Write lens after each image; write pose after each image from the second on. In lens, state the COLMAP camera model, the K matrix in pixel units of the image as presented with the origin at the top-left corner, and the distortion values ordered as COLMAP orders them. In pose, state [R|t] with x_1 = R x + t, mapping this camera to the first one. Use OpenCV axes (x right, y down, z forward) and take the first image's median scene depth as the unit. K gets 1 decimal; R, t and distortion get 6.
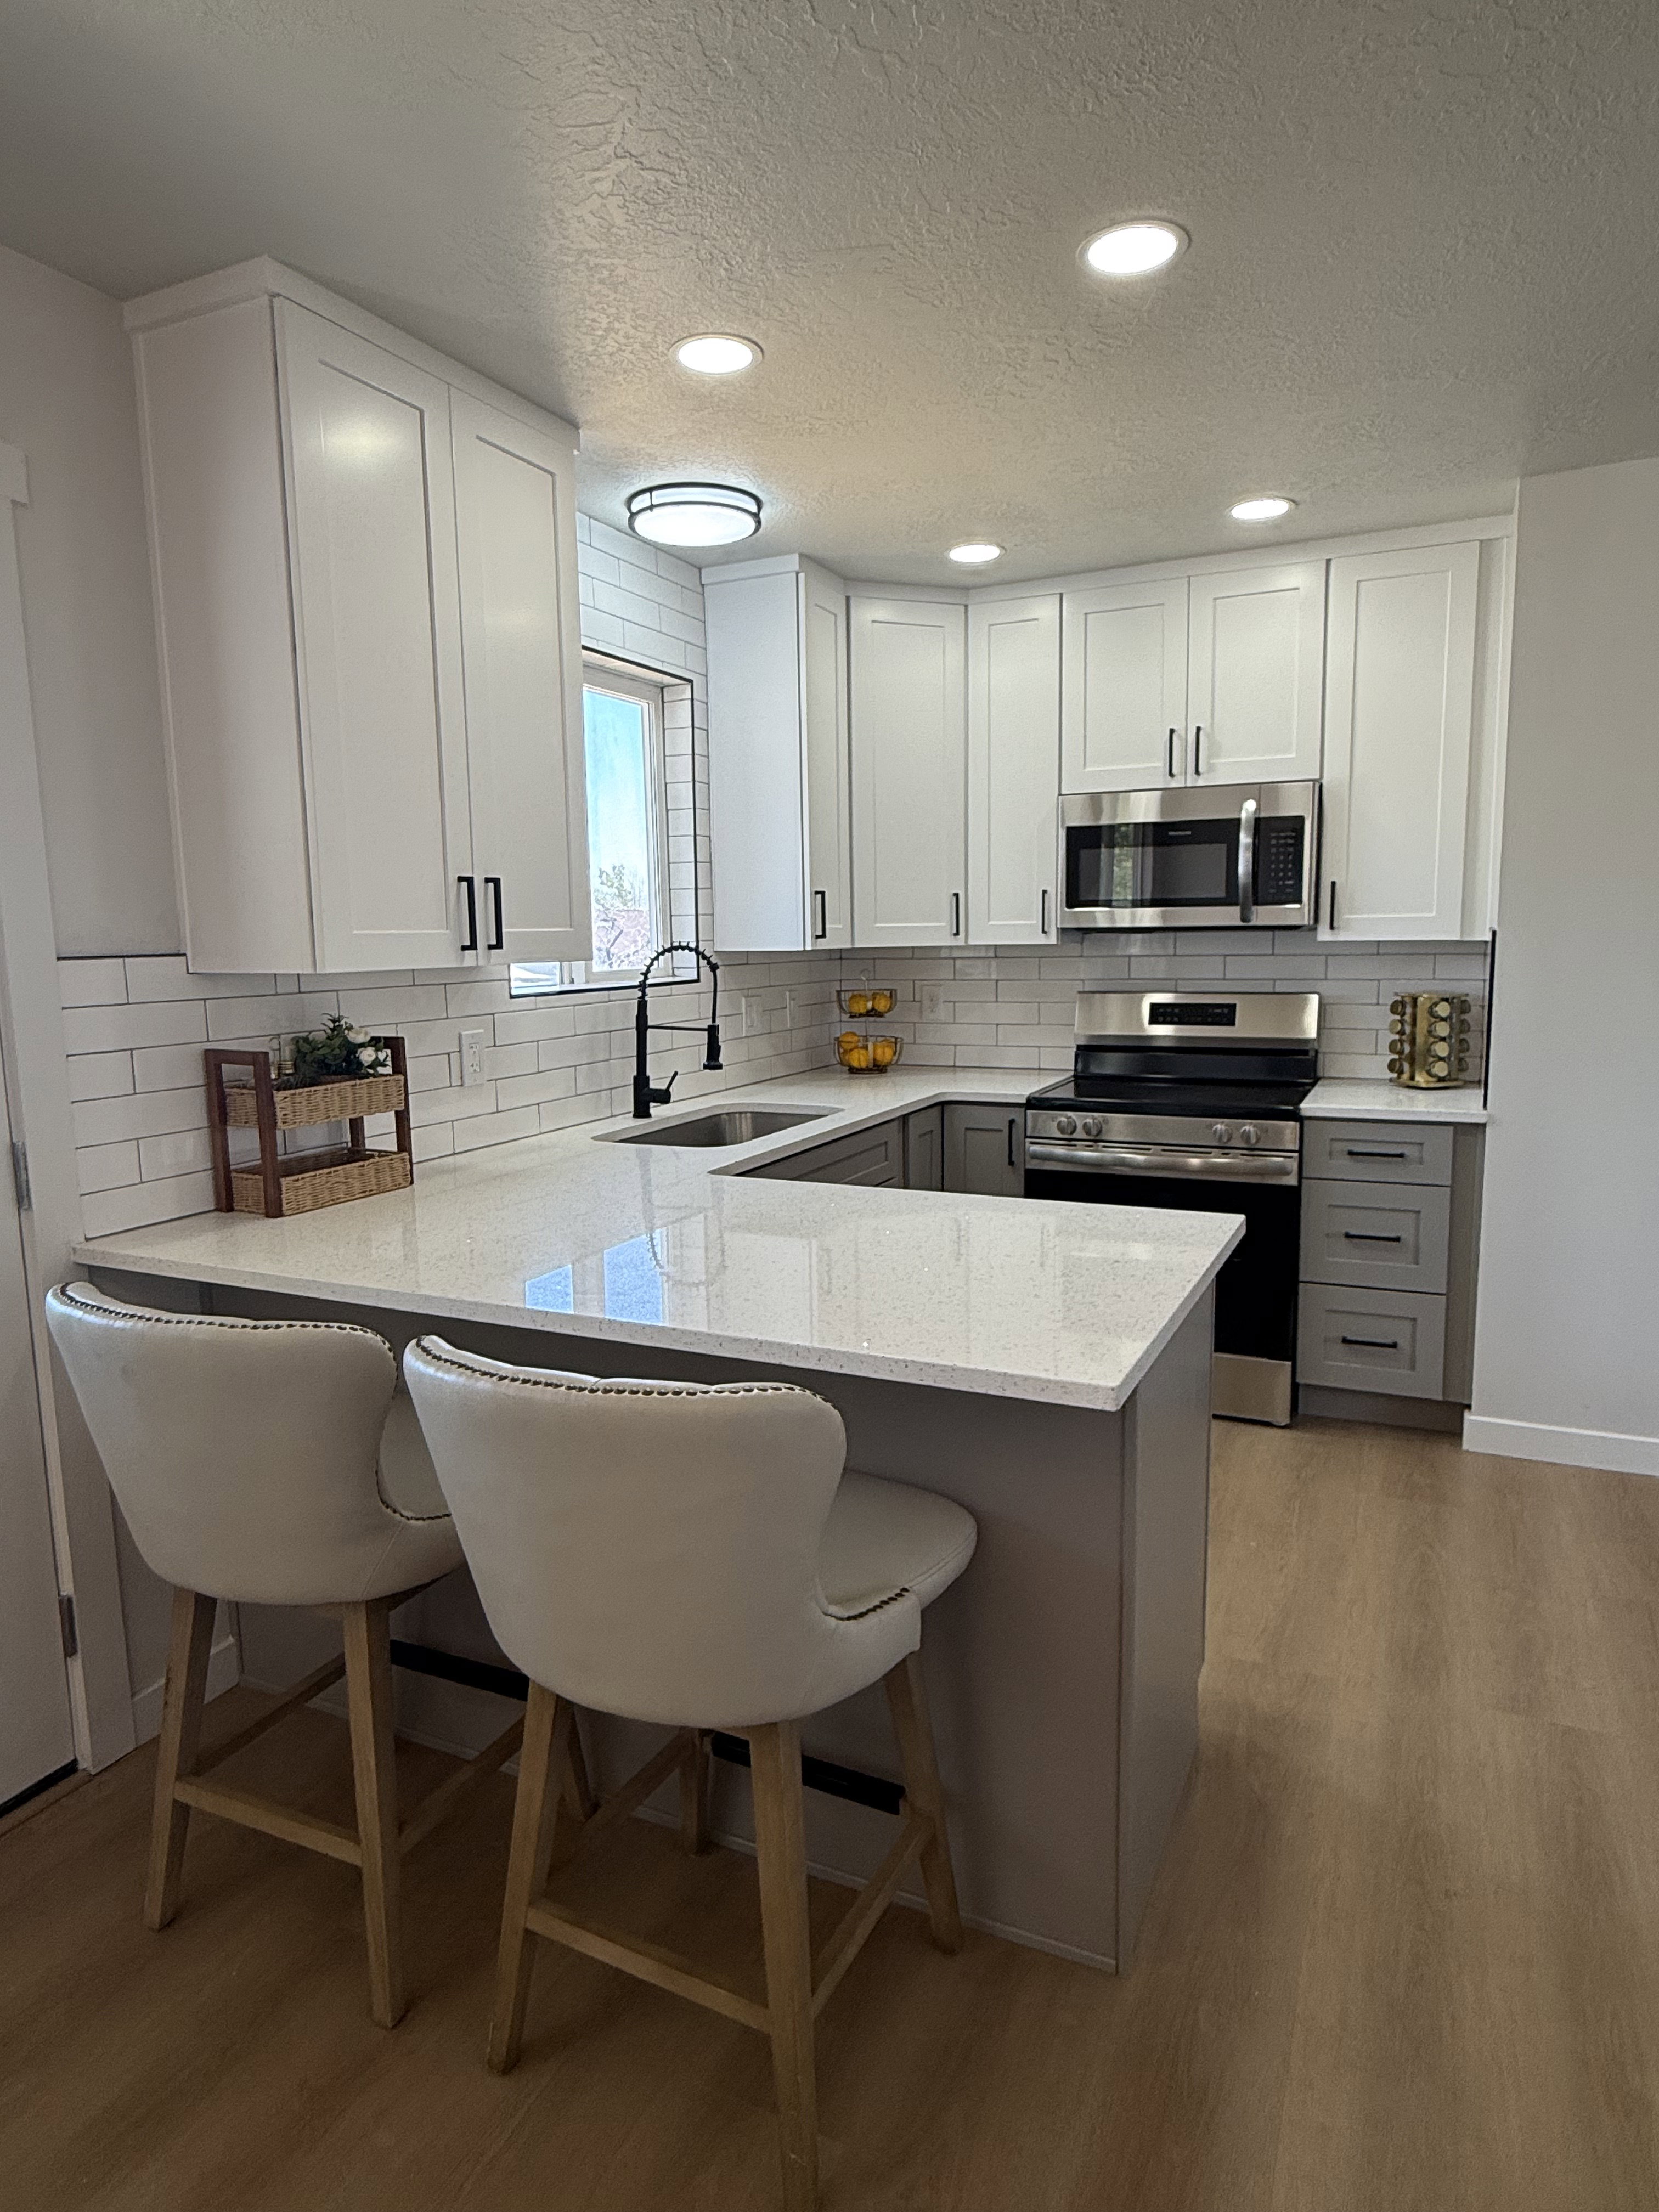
lens RADIAL K [[1300.6, 0, 840.0], [0, 1300.6, 1098.4], [0, 0, 1]] dist [0.004431, -0.003401]
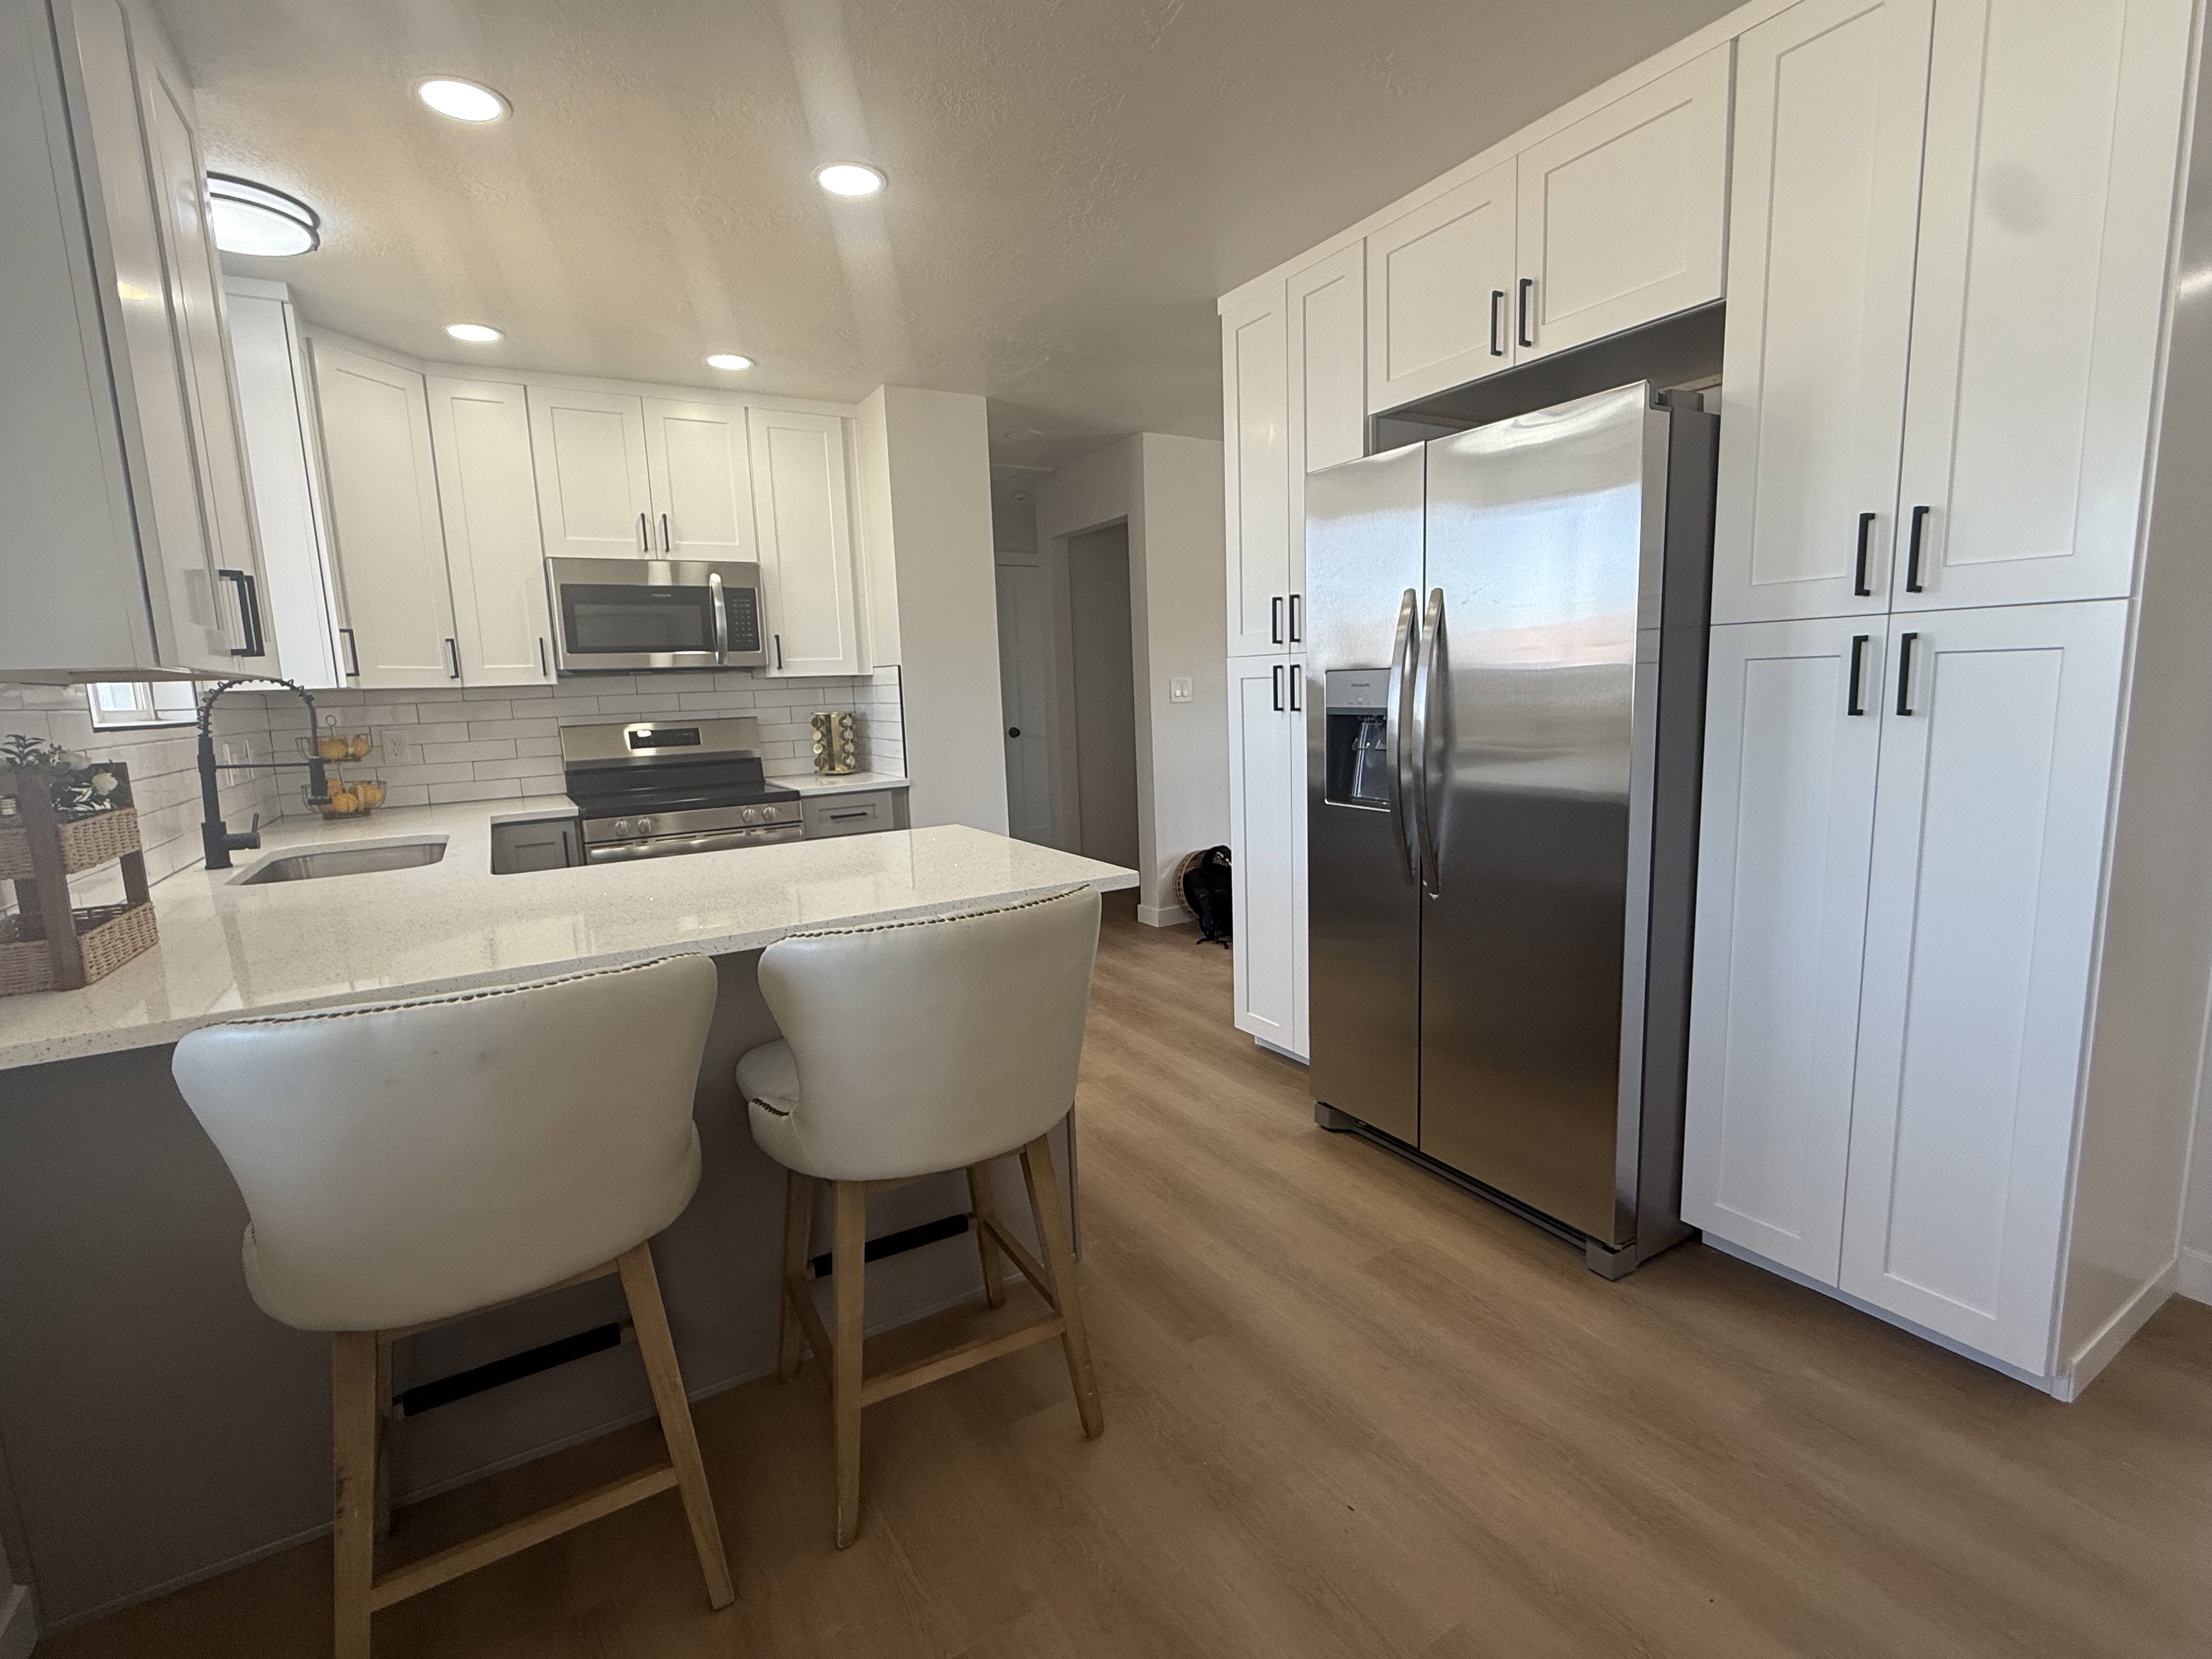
lens RADIAL K [[1008.2, 0, 1101.3], [0, 1008.2, 822.9], [0, 0, 1]] dist [0.000901, -0.001419]
pose [[0.557922, -0.119896, 0.821187, -0.372797], [0.136649, 0.989275, 0.051597, 0.030120], [-0.818566, 0.083428, 0.568322, 0.098673]]
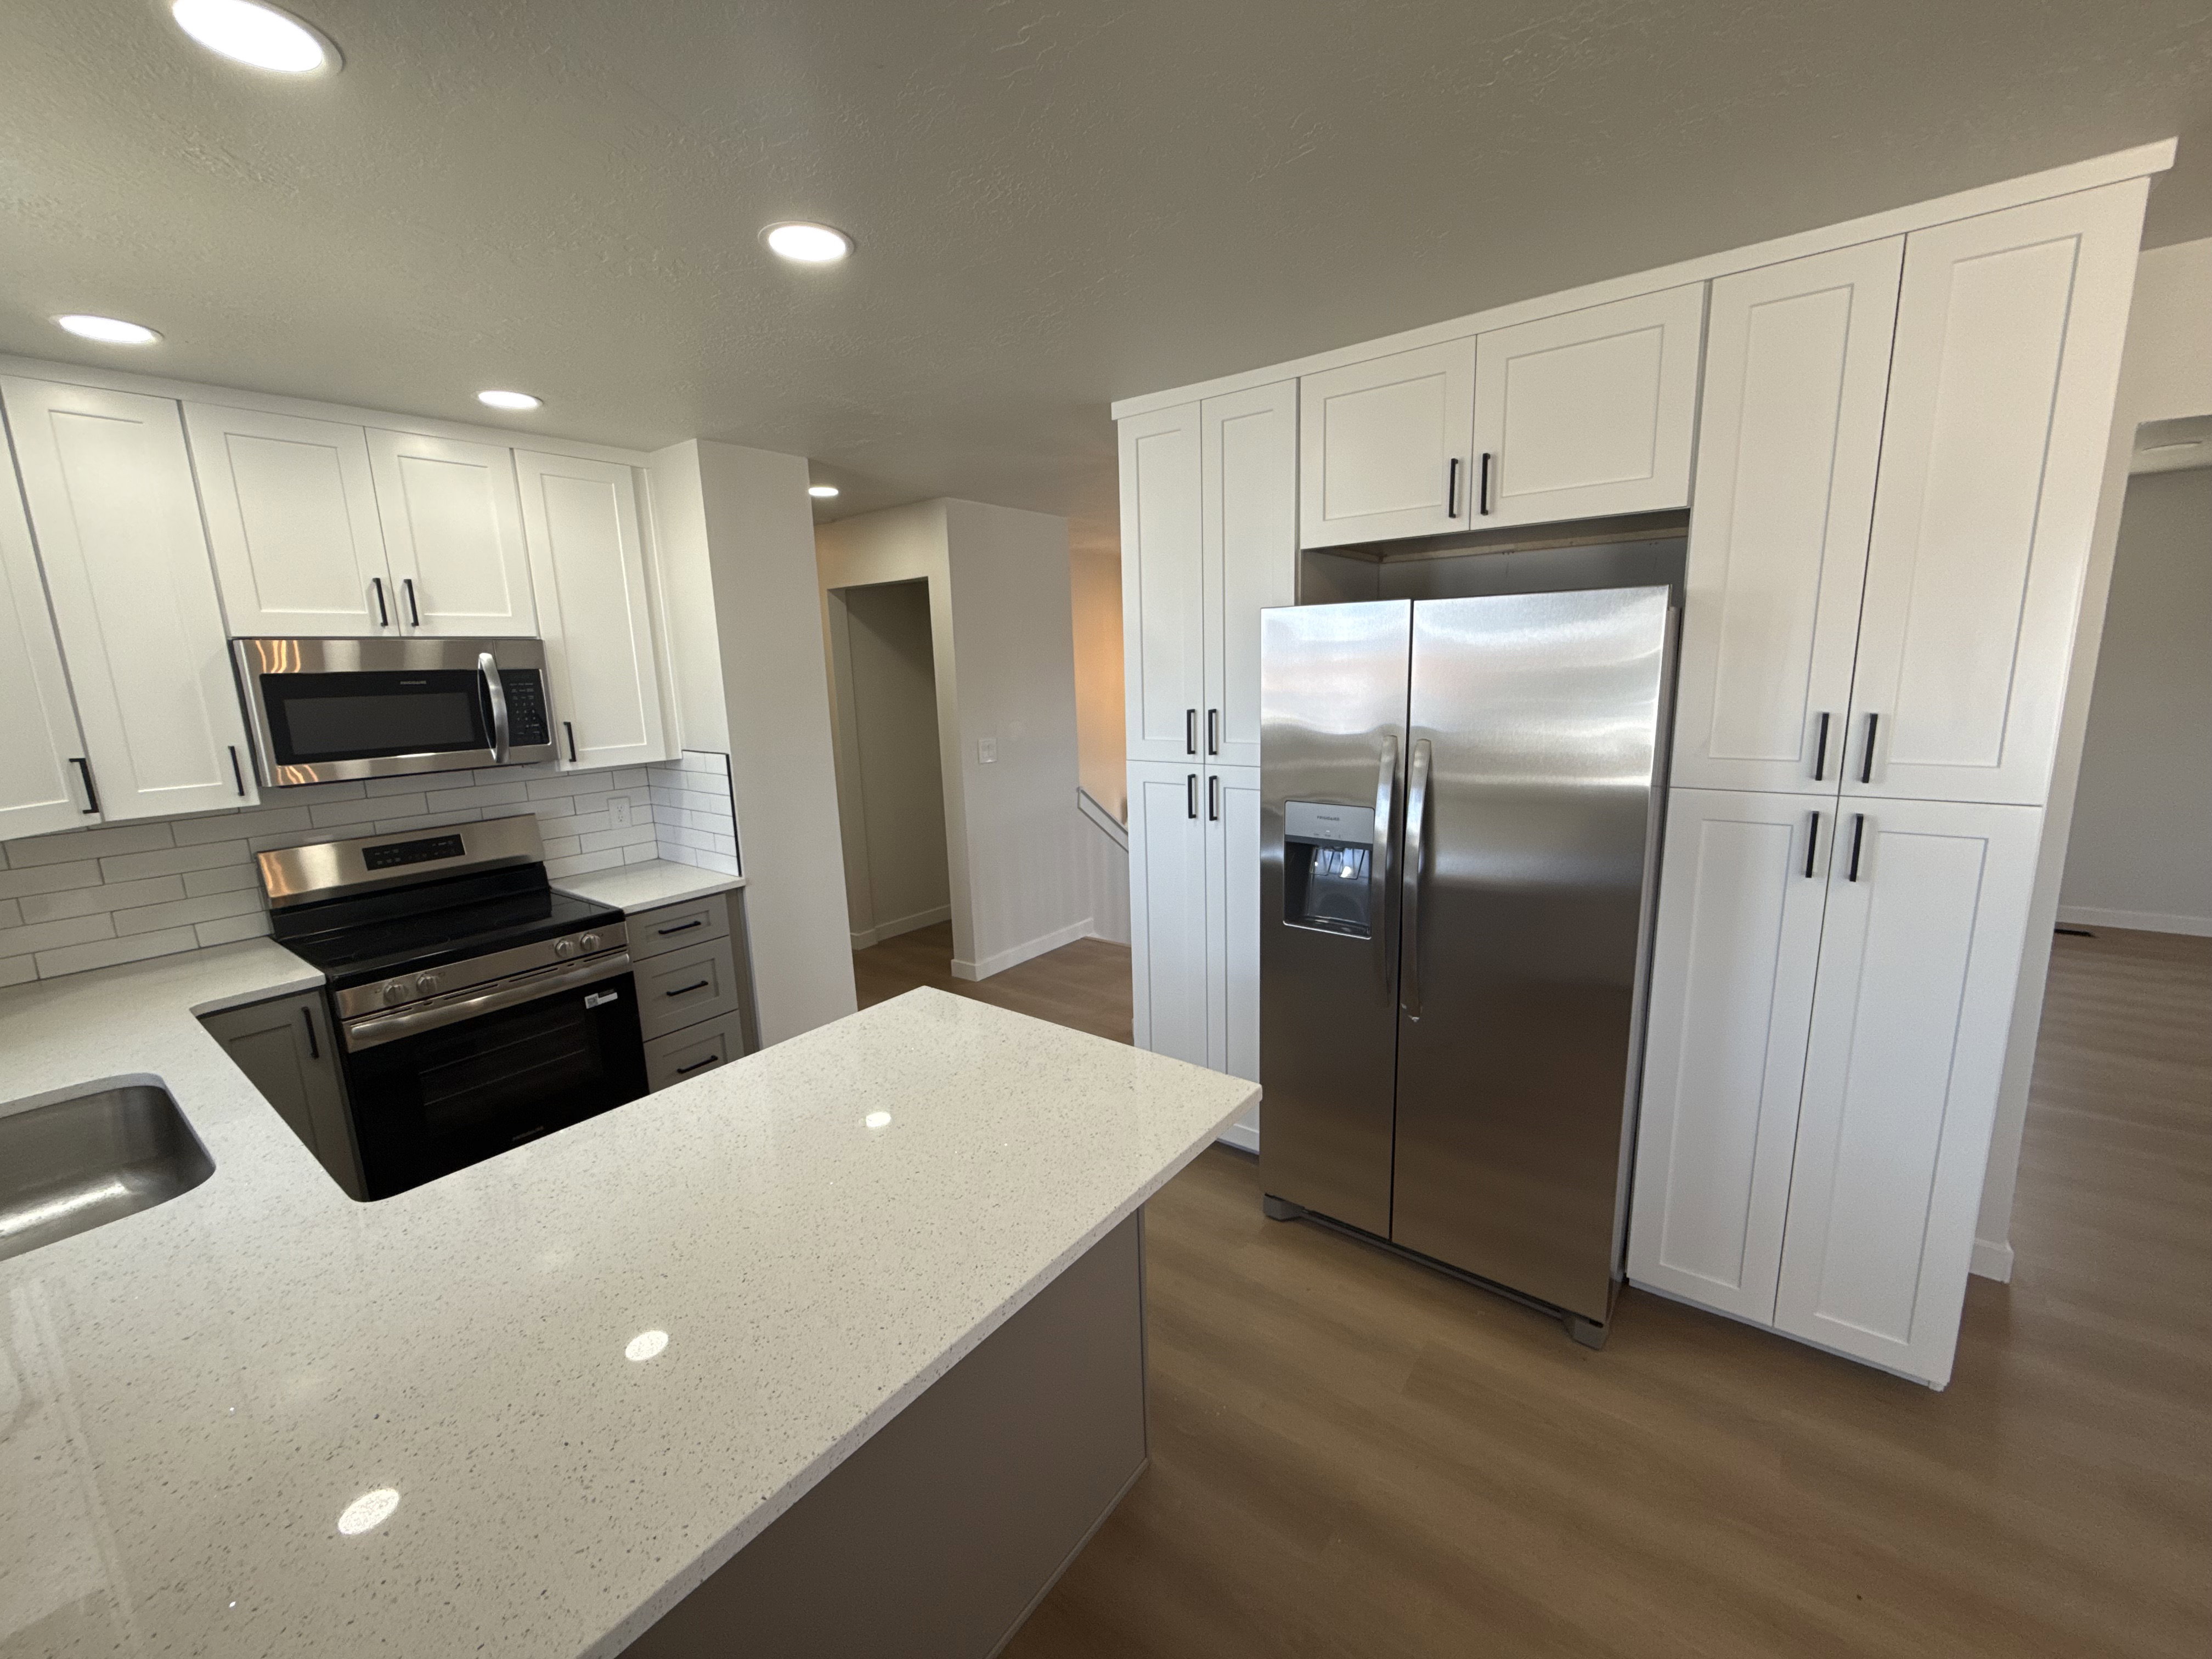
lens RADIAL K [[890.7, 0, 1101.2], [0, 890.7, 823.9], [0, 0, 1]] dist [0.001784, 0.000125]
pose [[0.211437, -0.169067, 0.962658, -0.344004], [0.154992, 0.978263, 0.137765, -0.115958], [-0.965024, 0.120076, 0.233045, 0.353003]]
